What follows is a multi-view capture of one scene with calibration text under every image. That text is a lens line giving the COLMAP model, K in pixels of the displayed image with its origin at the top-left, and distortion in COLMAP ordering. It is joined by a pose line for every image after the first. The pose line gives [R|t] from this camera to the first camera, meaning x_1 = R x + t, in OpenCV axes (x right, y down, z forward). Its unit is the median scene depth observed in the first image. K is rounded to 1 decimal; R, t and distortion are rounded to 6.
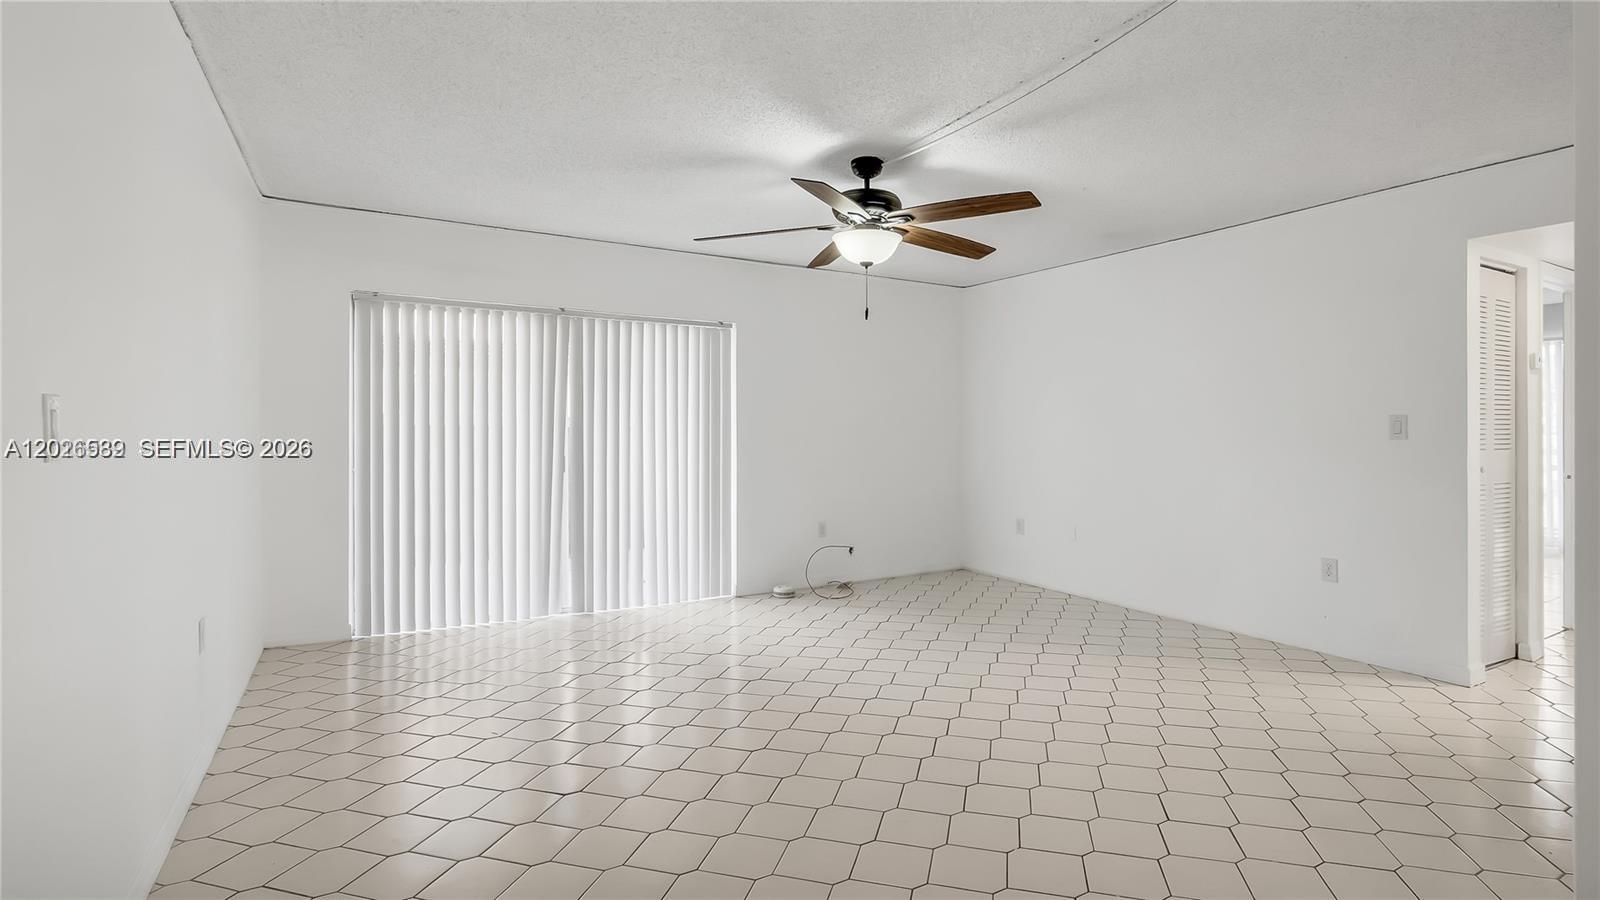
lens RADIAL K [[775.5, 0, 796.8], [0, 775.5, 440.1], [0, 0, 1]] dist [0.000565, 0.000129]
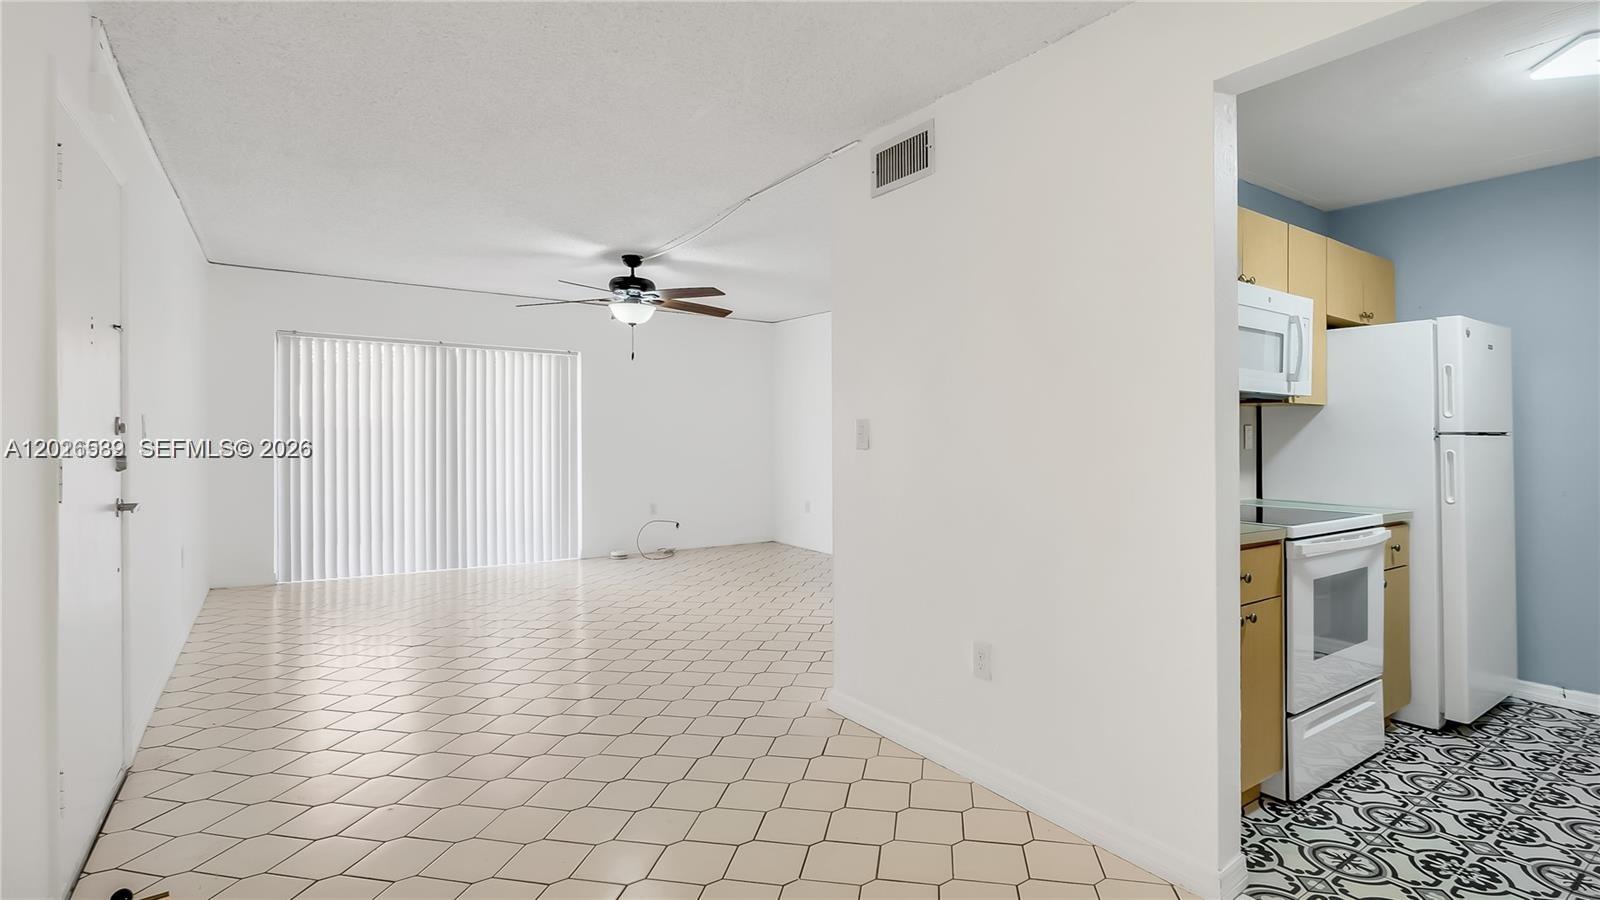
lens RADIAL K [[751.9, 0, 800.0], [0, 751.9, 450.0], [0, 0, 1]] dist [-0.018435, 0.000064]
pose [[0.995539, 0.004306, 0.094257, 0.194649], [-0.005298, 0.999933, 0.010280, 0.001523], [-0.094206, -0.010734, 0.995495, -0.345862]]
